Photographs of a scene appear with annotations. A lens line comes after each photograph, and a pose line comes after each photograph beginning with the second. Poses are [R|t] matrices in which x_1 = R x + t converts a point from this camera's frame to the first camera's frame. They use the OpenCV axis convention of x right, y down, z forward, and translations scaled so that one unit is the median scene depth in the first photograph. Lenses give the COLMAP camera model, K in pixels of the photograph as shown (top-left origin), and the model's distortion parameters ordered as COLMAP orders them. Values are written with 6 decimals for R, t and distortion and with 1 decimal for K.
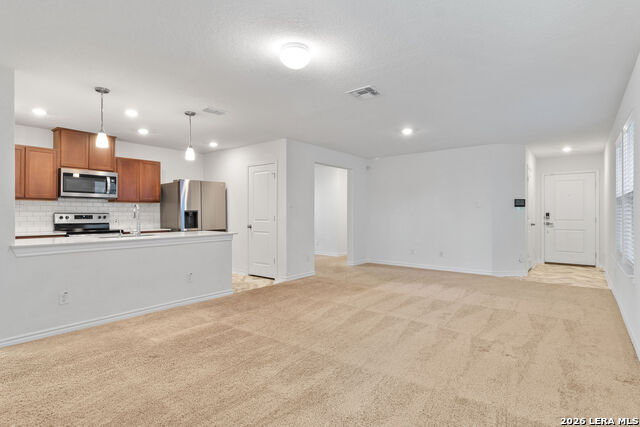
lens RADIAL K [[331.7, 0, 318.8], [0, 331.7, 210.6], [0, 0, 1]] dist [-0.004656, -0.001118]
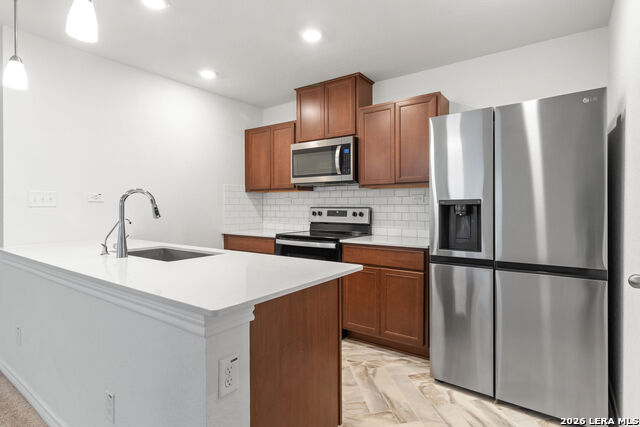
lens RADIAL K [[331.7, 0, 318.8], [0, 331.7, 210.6], [0, 0, 1]] dist [-0.004656, -0.001118]
pose [[0.062568, 0.008651, -0.998003, -0.049108], [0.008289, 0.999923, 0.009187, 0.007475], [0.998006, -0.008847, 0.062492, 0.923651]]
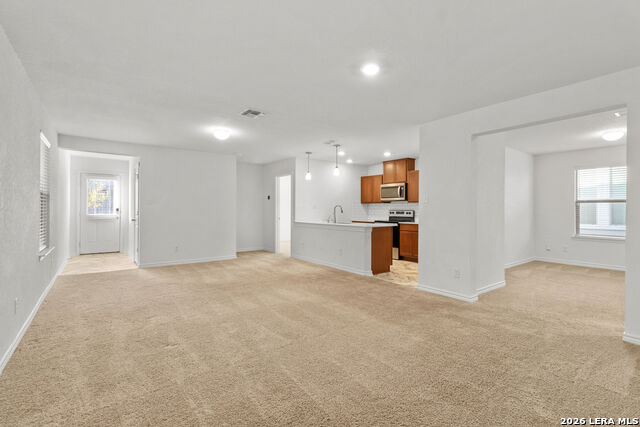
lens RADIAL K [[287.7, 0, 320.0], [0, 287.7, 213.5], [0, 0, 1]] dist [0.000634, -0.000008]
pose [[-0.236805, 0.009303, -0.971513, 0.724098], [0.005563, 0.999951, 0.008219, 0.009538], [0.971541, -0.003459, -0.236845, 0.954732]]
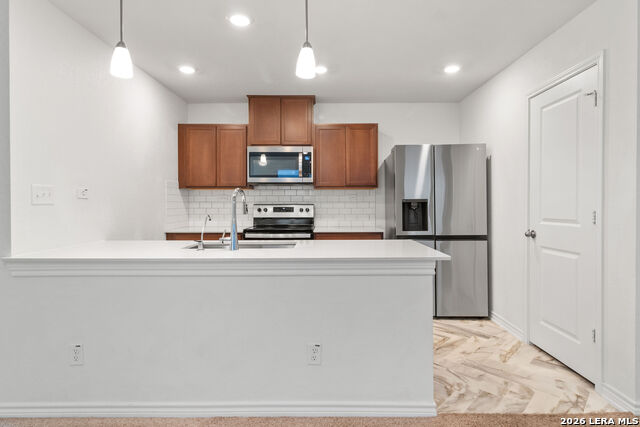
lens RADIAL K [[349.7, 0, 320.9], [0, 349.7, 207.8], [0, 0, 1]] dist [0.001637, 0.000480]
pose [[0.621551, 0.005611, -0.783354, -0.022740], [0.009985, 0.999836, 0.015085, 0.004206], [0.783310, -0.017198, 0.621393, 0.565752]]
